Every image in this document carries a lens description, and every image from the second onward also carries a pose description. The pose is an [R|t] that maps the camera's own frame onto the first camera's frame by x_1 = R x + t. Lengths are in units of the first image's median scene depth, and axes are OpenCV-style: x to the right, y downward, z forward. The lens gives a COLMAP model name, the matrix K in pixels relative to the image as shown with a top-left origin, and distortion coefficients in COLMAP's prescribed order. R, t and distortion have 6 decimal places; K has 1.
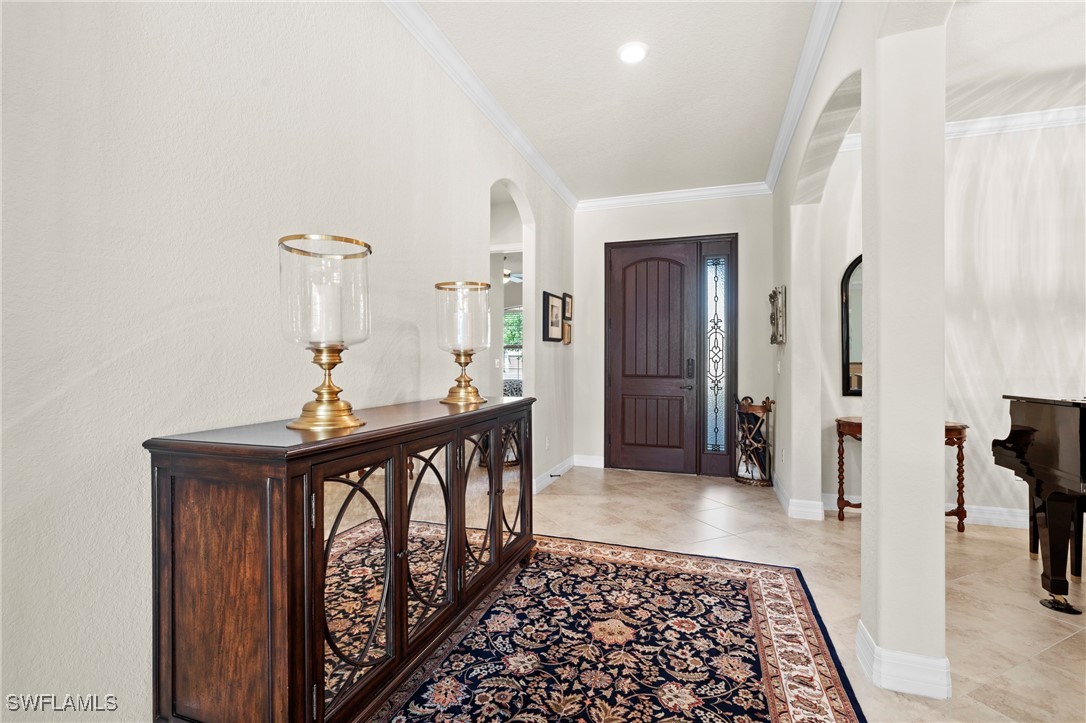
lens RADIAL K [[491.8, 0, 543.1], [0, 491.8, 359.9], [0, 0, 1]] dist [0.003471, -0.000244]
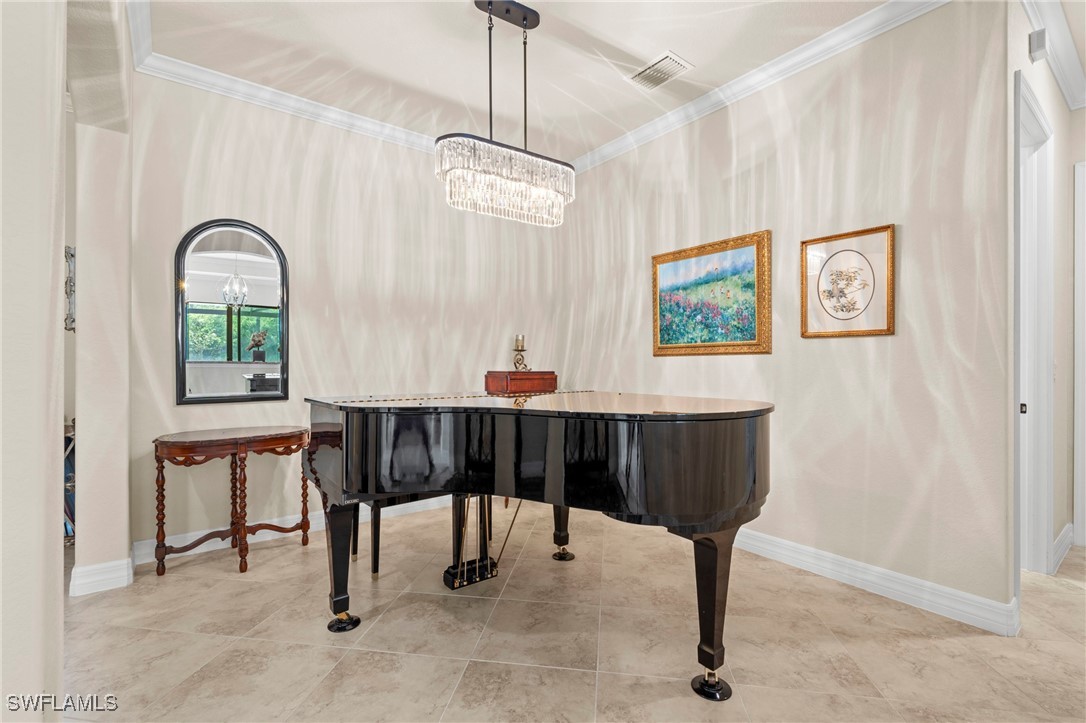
lens RADIAL K [[491.8, 0, 547.0], [0, 491.8, 362.1], [0, 0, 1]] dist [0.003471, -0.000244]
pose [[0.559893, -0.001534, 0.828563, 0.324411], [-0.004995, 0.999974, 0.005227, 0.000591], [-0.828550, -0.007066, 0.559871, 0.110719]]
